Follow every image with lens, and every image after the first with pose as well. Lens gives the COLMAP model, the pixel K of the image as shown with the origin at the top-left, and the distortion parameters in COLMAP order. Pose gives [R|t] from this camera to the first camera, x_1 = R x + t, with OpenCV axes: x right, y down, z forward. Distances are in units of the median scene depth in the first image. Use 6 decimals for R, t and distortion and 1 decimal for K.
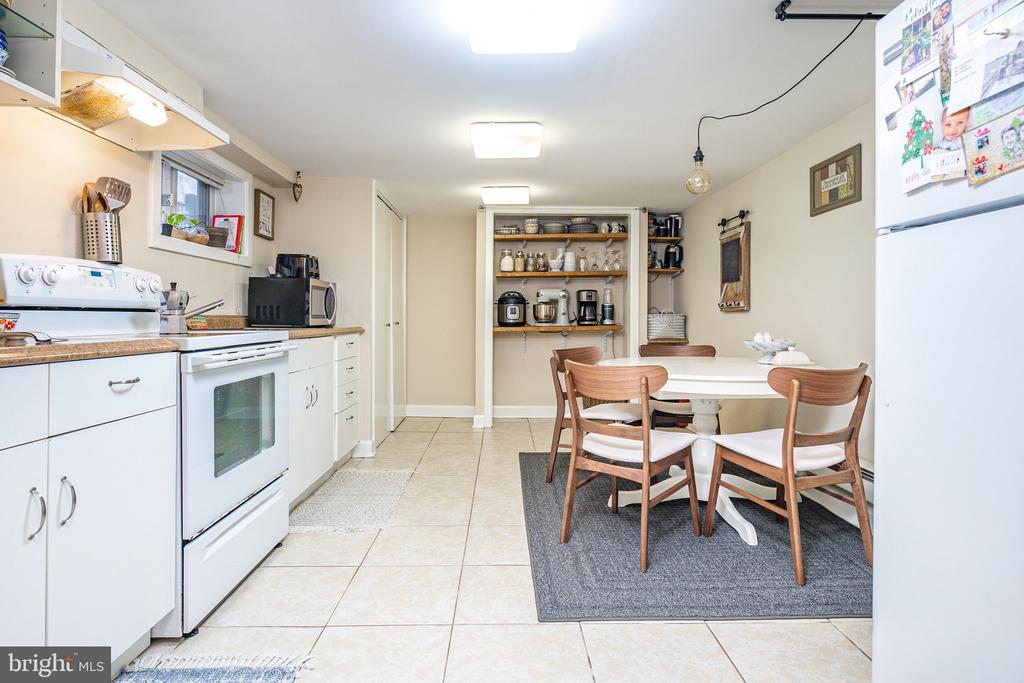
lens RADIAL K [[532.6, 0, 505.7], [0, 532.6, 328.3], [0, 0, 1]] dist [-0.001407, -0.000658]
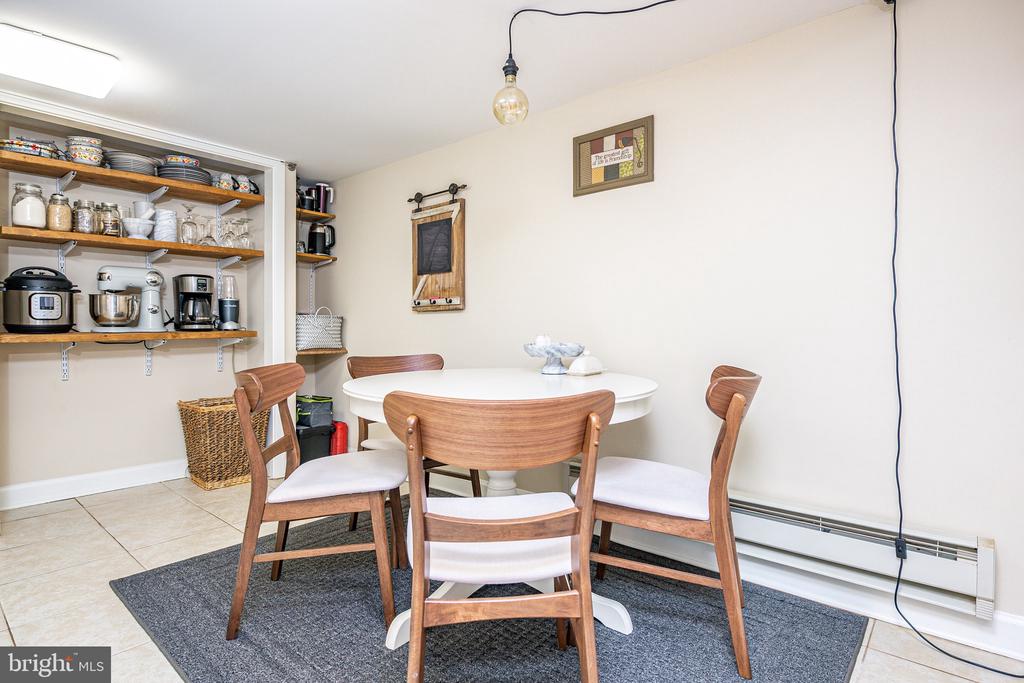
lens RADIAL K [[532.6, 0, 505.7], [0, 532.6, 328.3], [0, 0, 1]] dist [-0.001407, -0.000658]
pose [[0.667753, 0.000919, 0.744382, -0.072140], [0.012519, 0.999844, -0.012465, 0.003753], [-0.744277, 0.017643, 0.667638, 0.314045]]
